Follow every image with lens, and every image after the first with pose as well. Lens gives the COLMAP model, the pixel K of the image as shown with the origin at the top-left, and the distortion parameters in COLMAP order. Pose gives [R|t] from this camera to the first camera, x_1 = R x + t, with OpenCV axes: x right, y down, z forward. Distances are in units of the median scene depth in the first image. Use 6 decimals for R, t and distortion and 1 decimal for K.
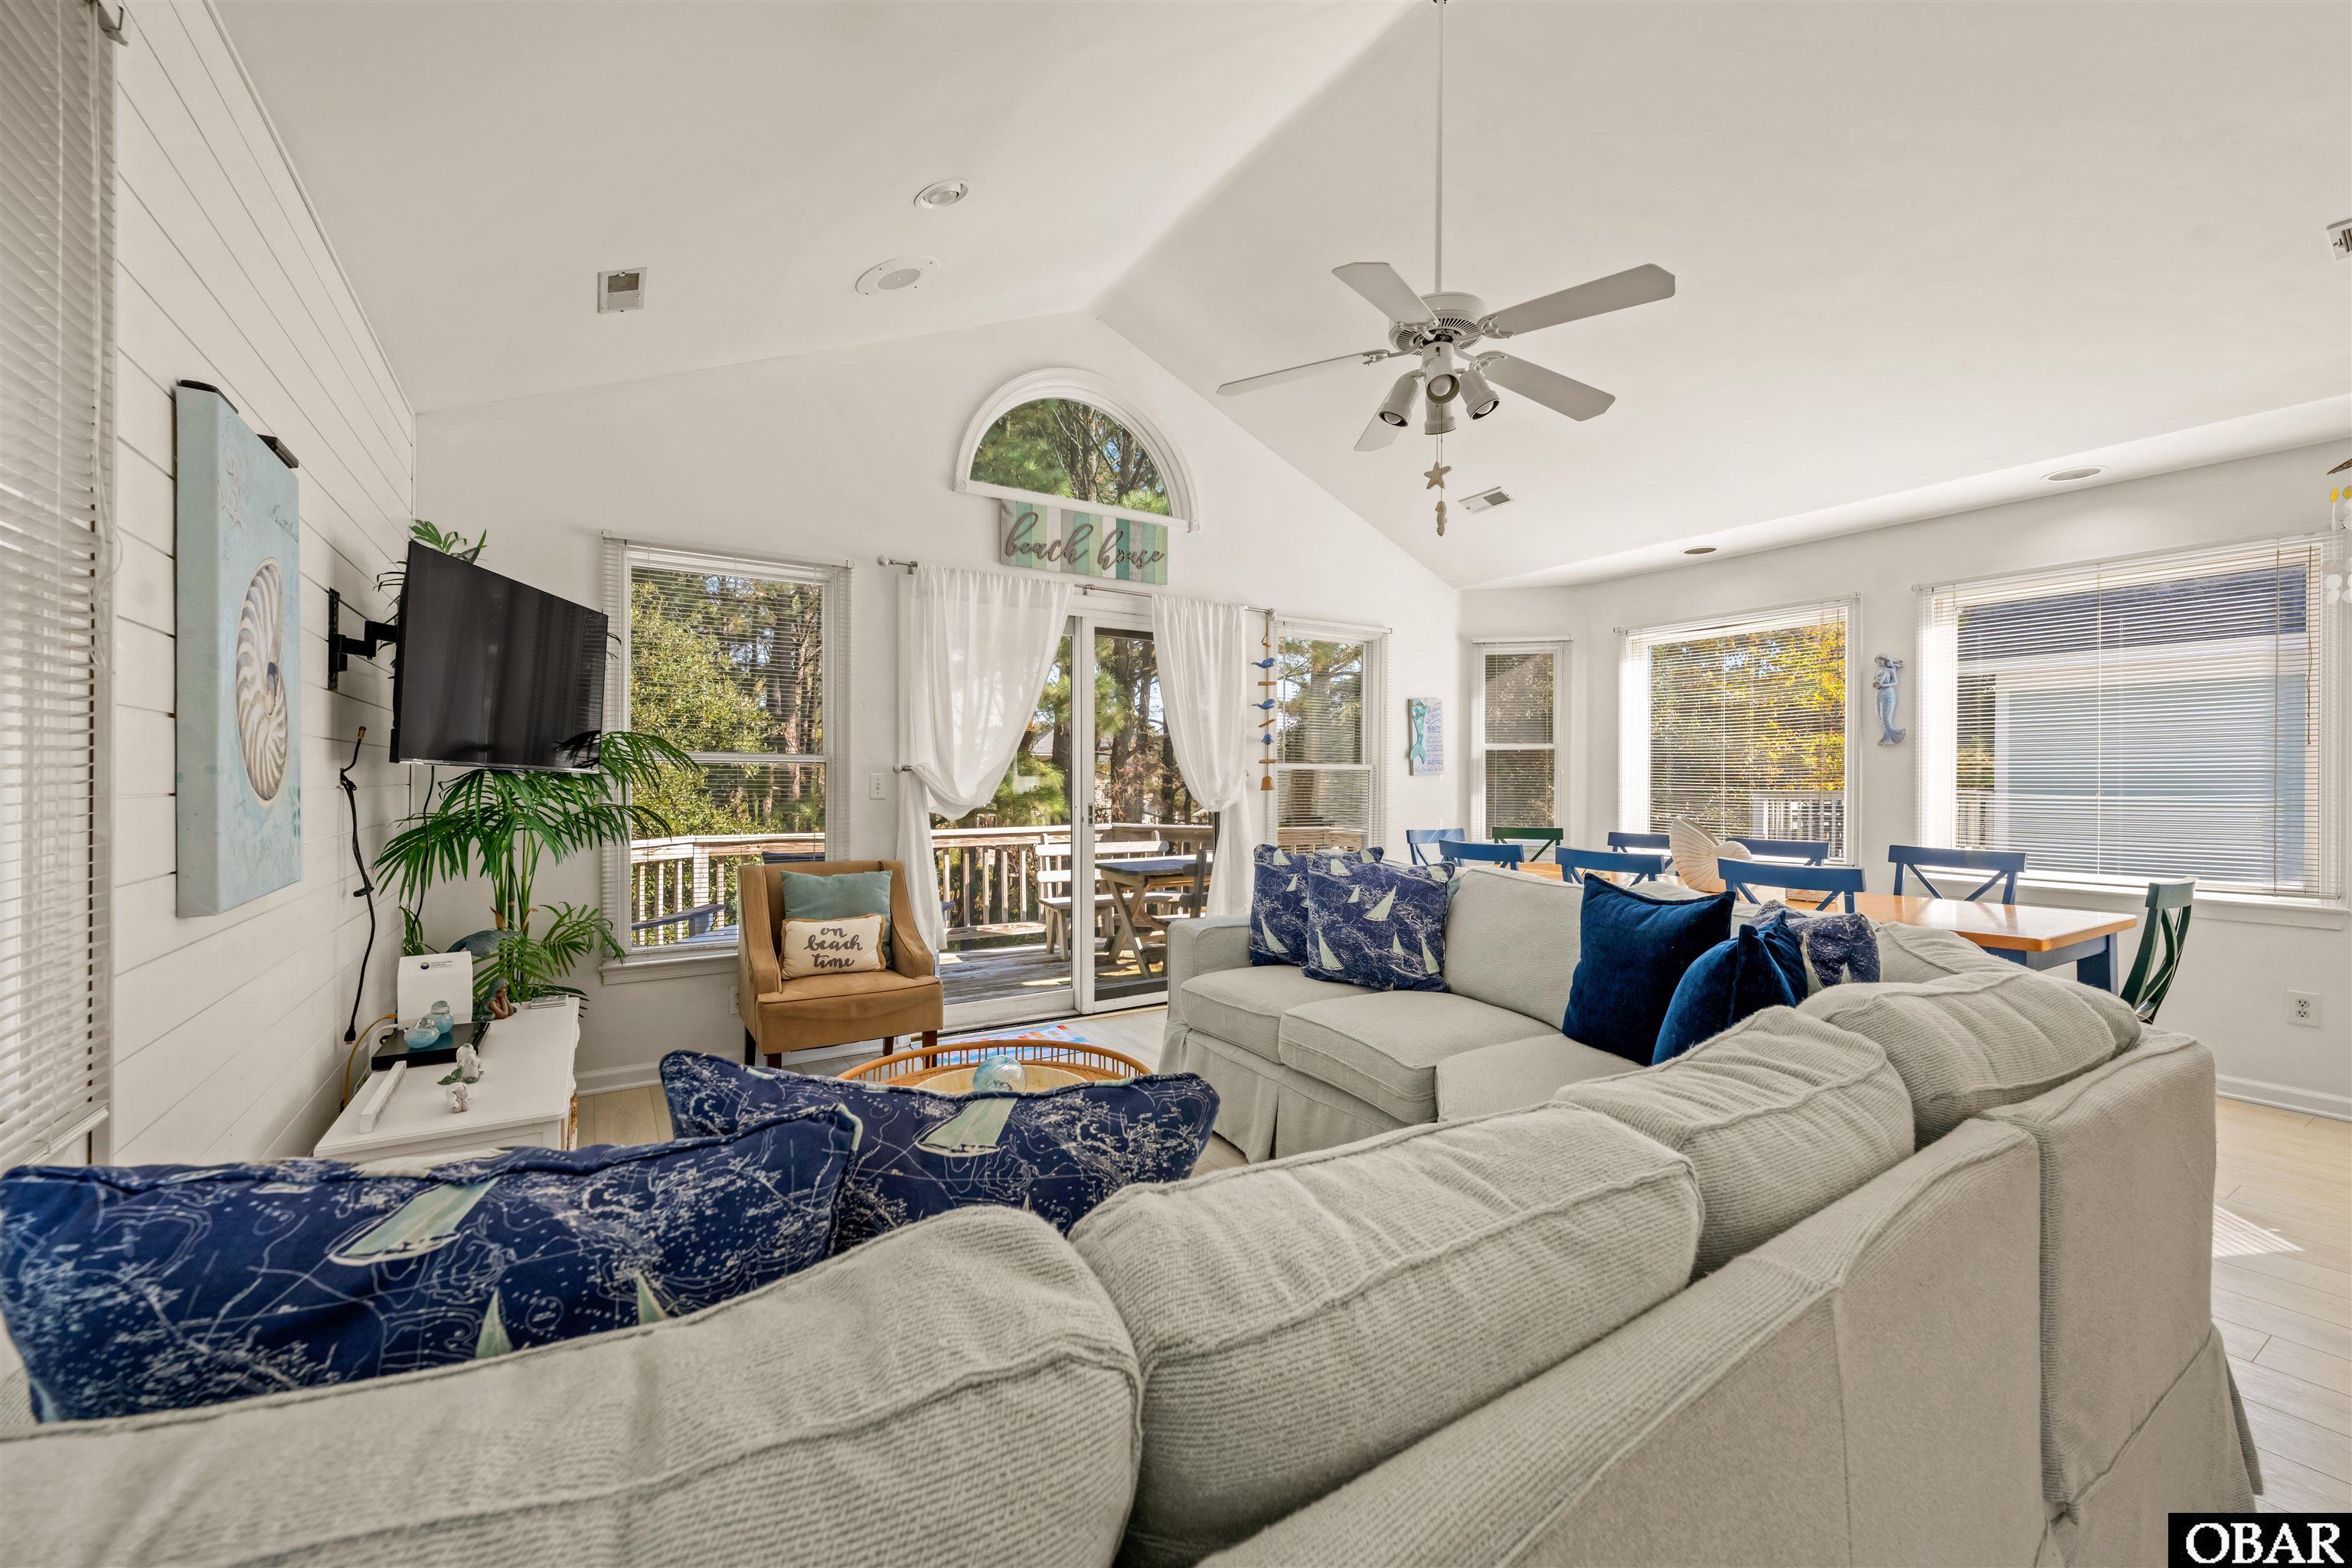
lens RADIAL K [[932.7, 0, 1174.2], [0, 932.7, 787.8], [0, 0, 1]] dist [0.001064, 0.000139]
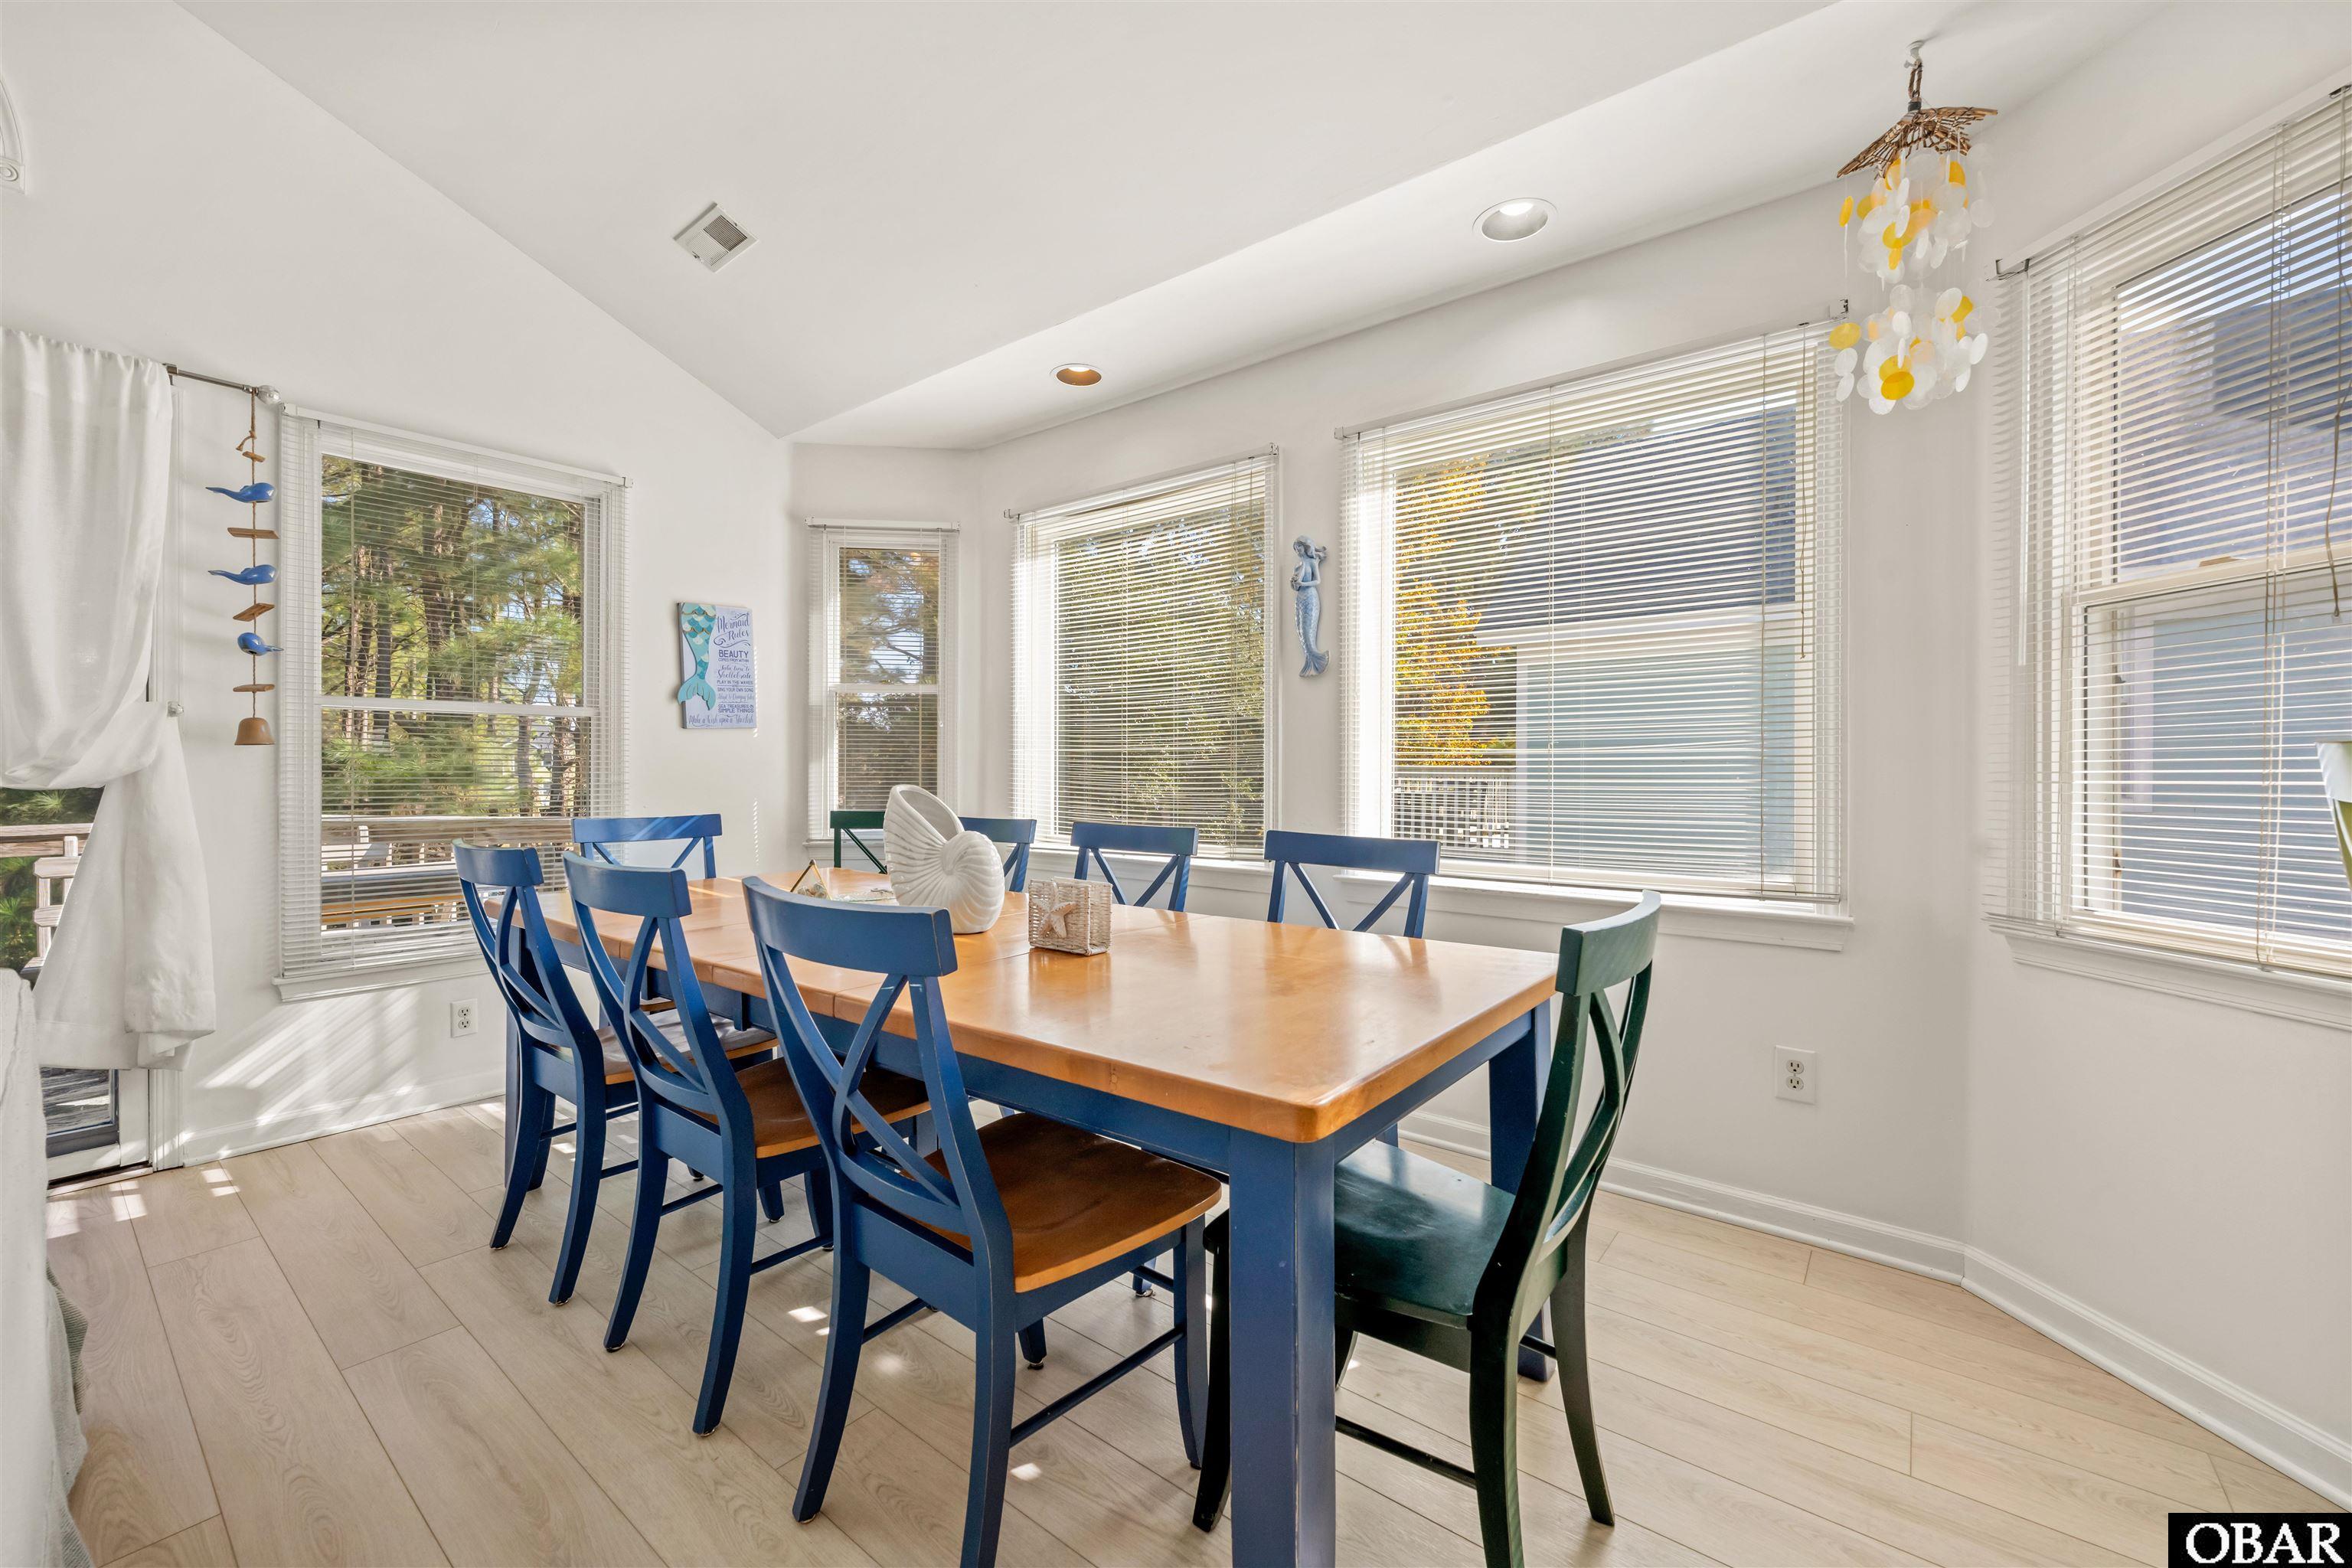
lens RADIAL K [[936.0, 0, 1173.9], [0, 936.0, 776.0], [0, 0, 1]] dist [-0.001114, -0.000127]
pose [[0.943789, -0.004418, 0.330519, 0.410971], [0.003590, 0.999989, 0.003118, 0.019753], [-0.330529, -0.001756, 0.943794, 0.369979]]
